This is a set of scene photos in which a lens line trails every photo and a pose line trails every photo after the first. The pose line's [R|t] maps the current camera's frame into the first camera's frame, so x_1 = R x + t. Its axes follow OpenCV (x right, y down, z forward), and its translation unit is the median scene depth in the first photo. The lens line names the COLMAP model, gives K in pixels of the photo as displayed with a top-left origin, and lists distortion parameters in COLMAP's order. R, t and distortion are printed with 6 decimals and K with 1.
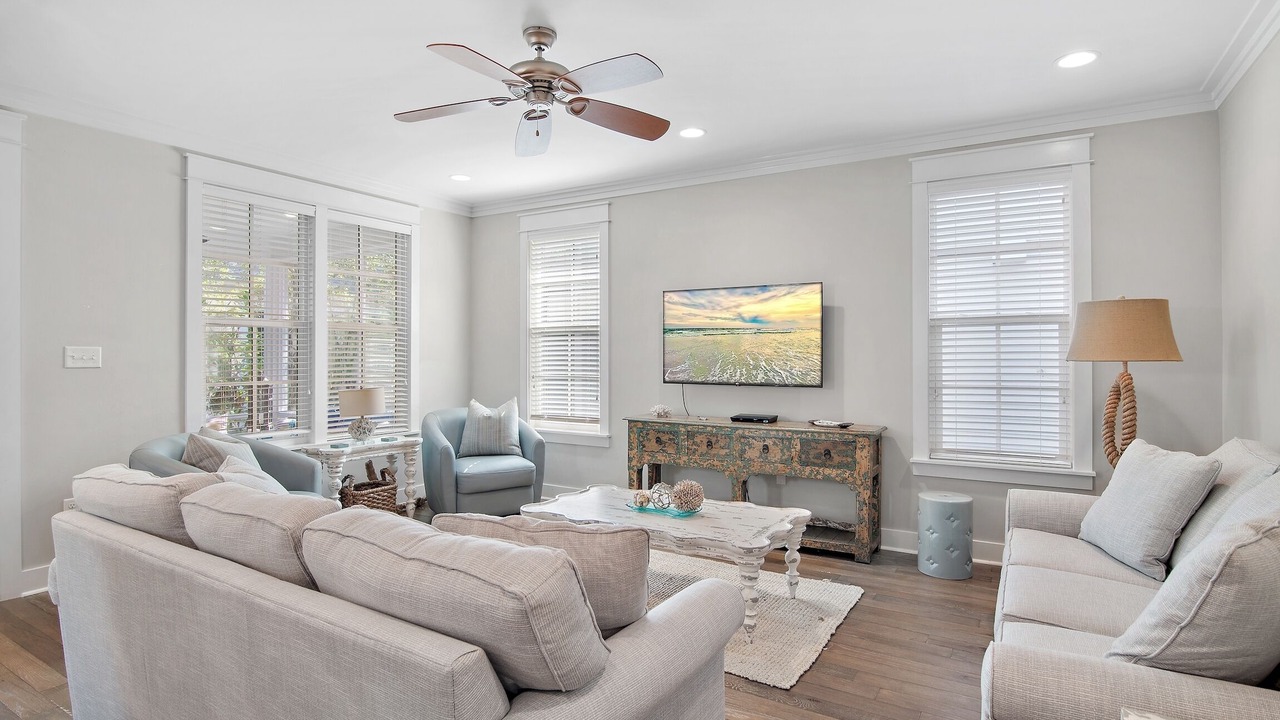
lens RADIAL K [[641.3, 0, 645.0], [0, 641.3, 348.5], [0, 0, 1]] dist [-0.018788, -0.000139]
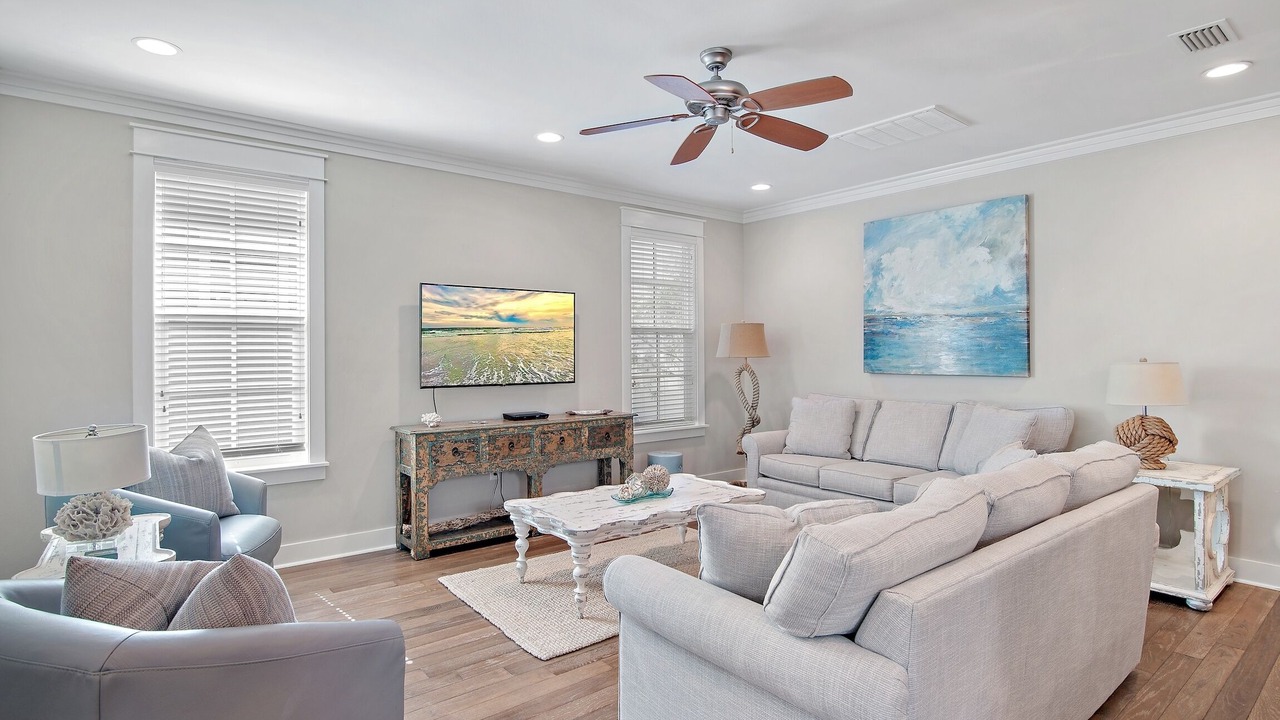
lens RADIAL K [[641.3, 0, 645.0], [0, 641.3, 348.5], [0, 0, 1]] dist [-0.018788, -0.000139]
pose [[0.354761, 0.004083, 0.934948, -0.738905], [-0.003502, 0.999989, -0.003039, 0.000905], [-0.934950, -0.002196, 0.354771, 0.443589]]
